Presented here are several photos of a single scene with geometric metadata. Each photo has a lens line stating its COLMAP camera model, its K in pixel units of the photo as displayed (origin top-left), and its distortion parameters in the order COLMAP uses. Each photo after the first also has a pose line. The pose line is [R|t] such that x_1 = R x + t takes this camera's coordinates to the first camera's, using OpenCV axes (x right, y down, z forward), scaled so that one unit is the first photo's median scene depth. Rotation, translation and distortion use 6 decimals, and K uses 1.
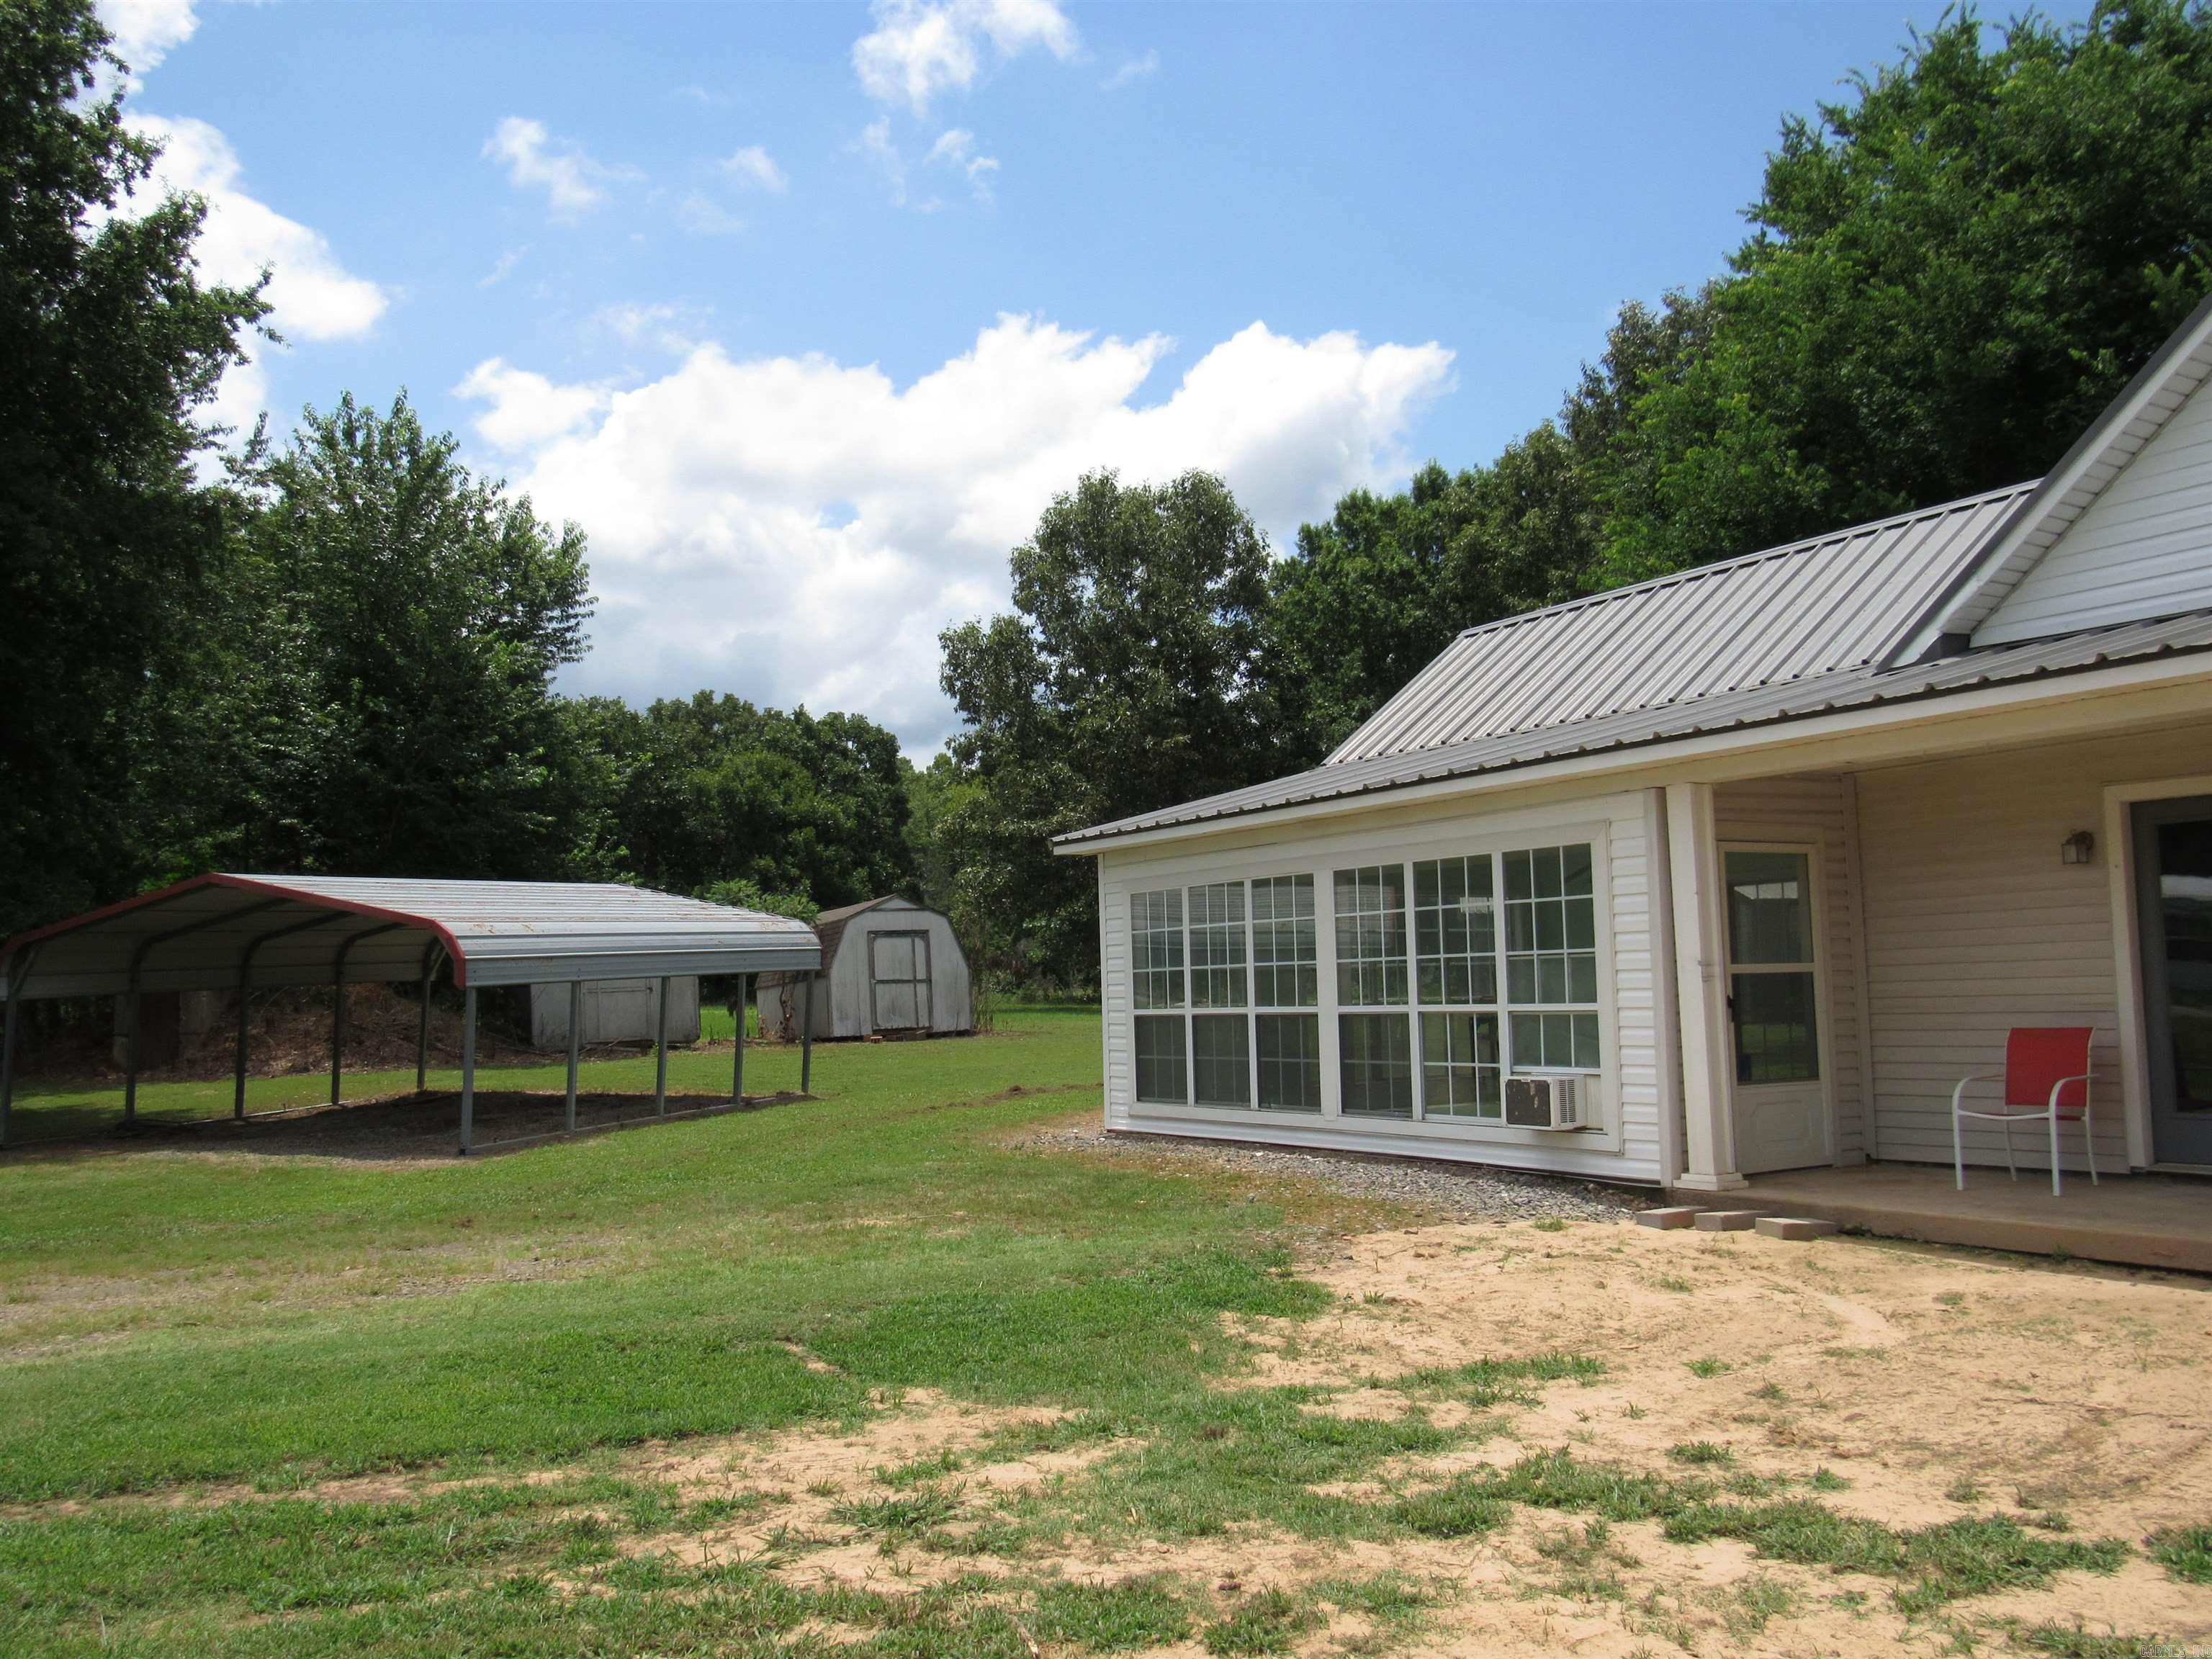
lens RADIAL K [[1987.9, 0, 1106.0], [0, 1987.9, 829.5], [0, 0, 1]] dist [0.000430, 0.000746]
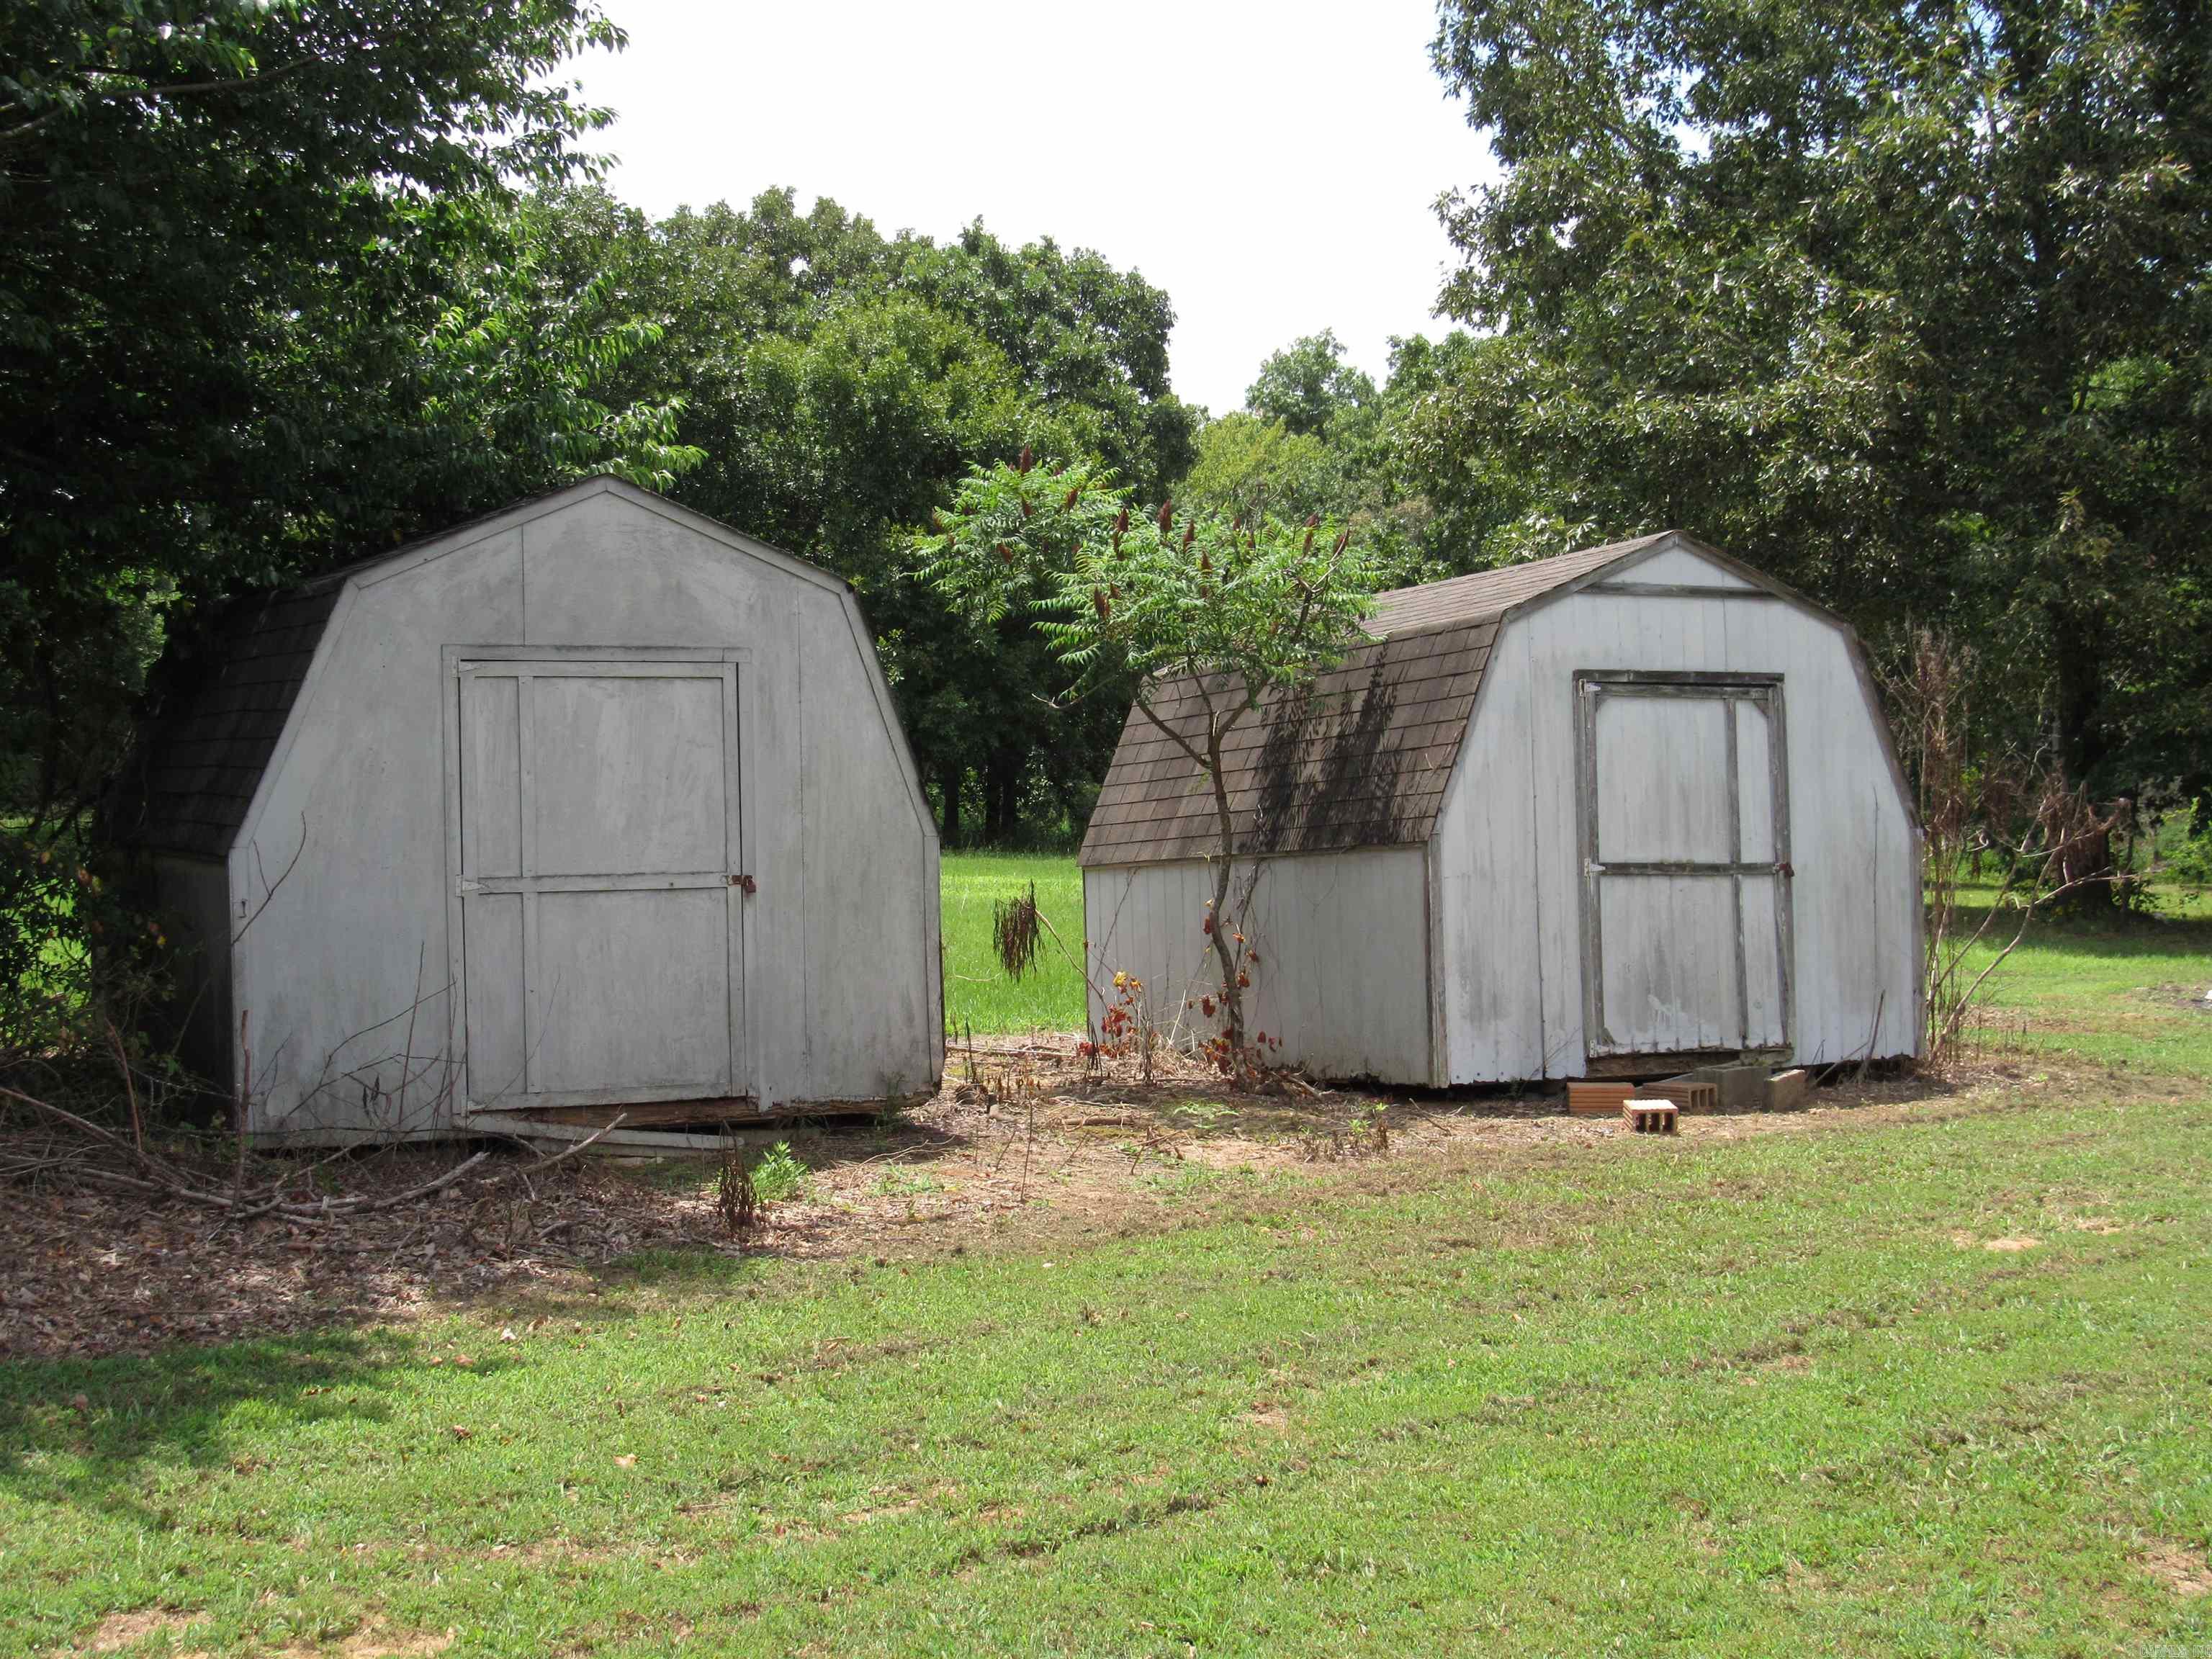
lens RADIAL K [[3068.6, 0, 1106.0], [0, 3068.6, 829.5], [0, 0, 1]] dist [-0.038359, -0.059182]
pose [[0.996891, 0.031561, -0.072197, -0.071594], [-0.025031, 0.995662, 0.089617, 0.017967], [0.074713, -0.087531, 0.993356, 0.287125]]
